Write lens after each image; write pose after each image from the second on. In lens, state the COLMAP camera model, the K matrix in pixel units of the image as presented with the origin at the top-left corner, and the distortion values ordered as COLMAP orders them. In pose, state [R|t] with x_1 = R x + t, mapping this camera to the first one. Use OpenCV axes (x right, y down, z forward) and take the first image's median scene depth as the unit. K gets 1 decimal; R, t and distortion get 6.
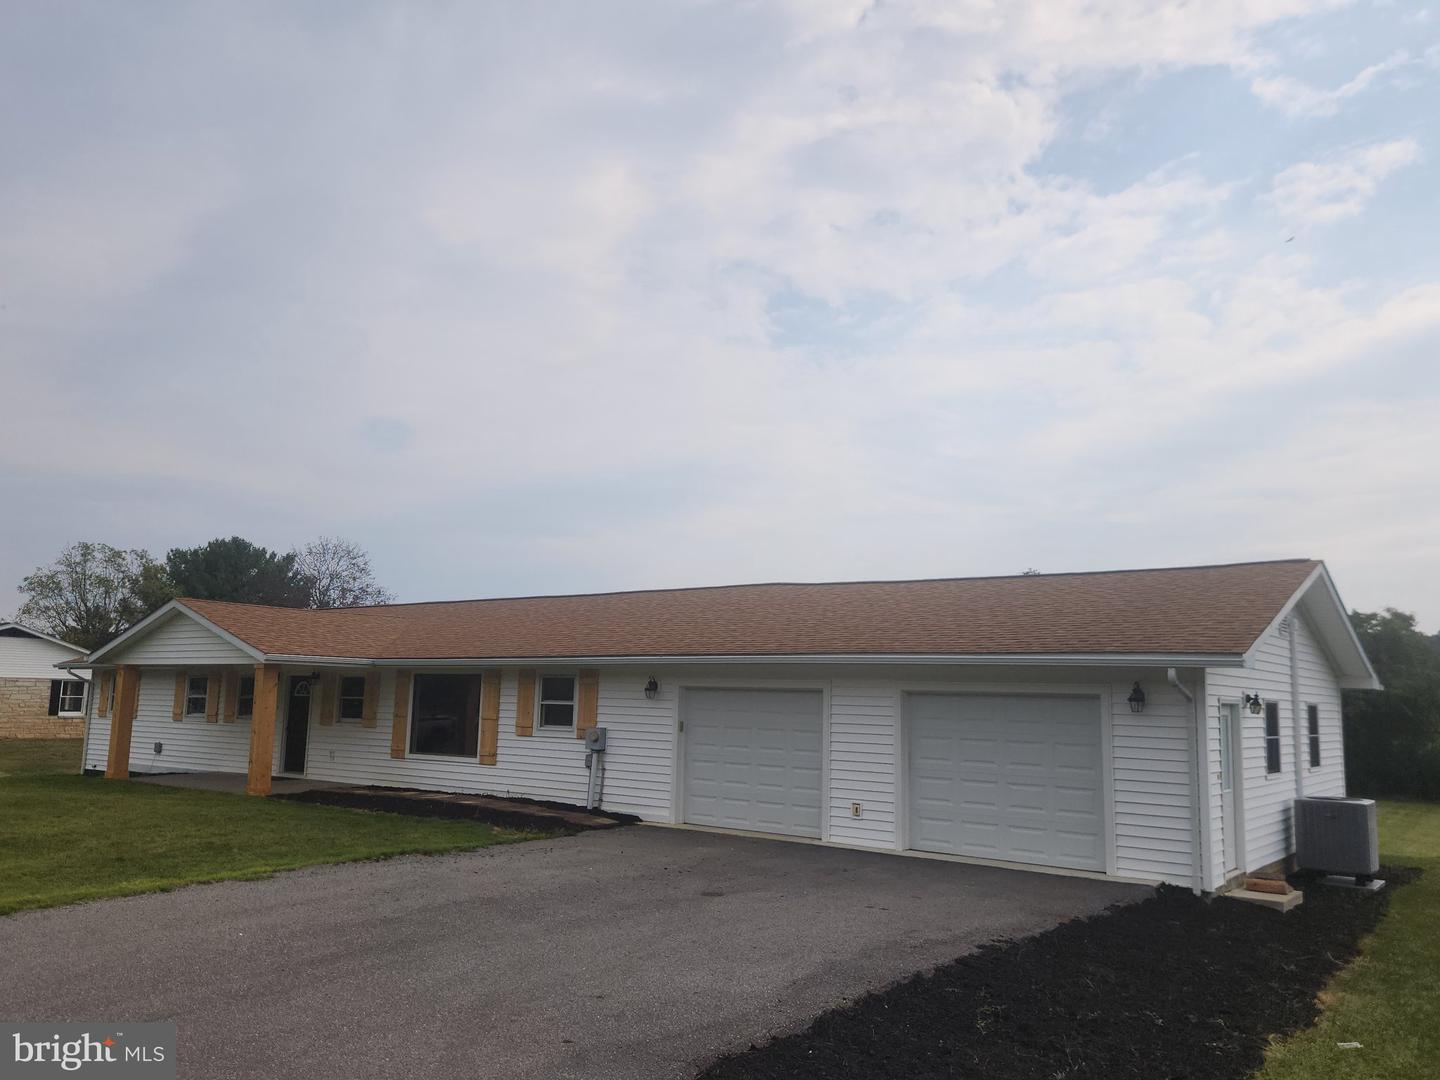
lens RADIAL K [[1151.3, 0, 764.5], [0, 1151.3, 507.0], [0, 0, 1]] dist [0.058034, -0.011175]
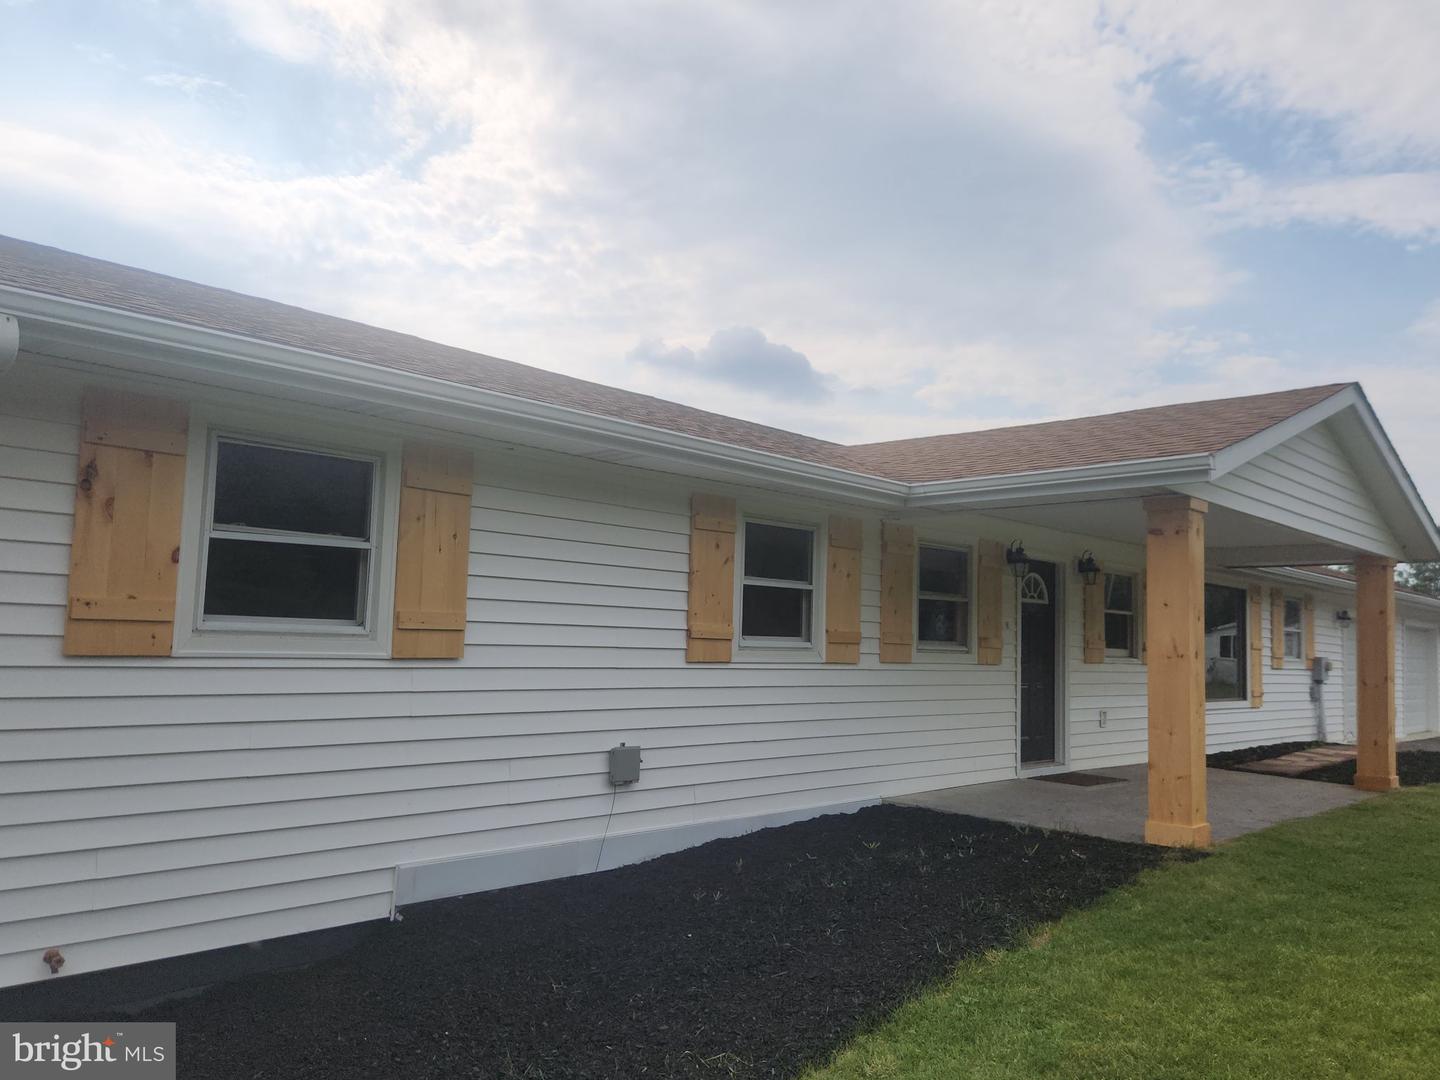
lens RADIAL K [[1052.3, 0, 720.0], [0, 1052.3, 540.0], [0, 0, 1]] dist [0.109497, -0.108663]
pose [[0.124625, 0.086311, 0.988443, -0.994061], [-0.179398, 0.981750, -0.063108, 0.221338], [-0.975851, -0.169459, 0.137834, 1.263132]]
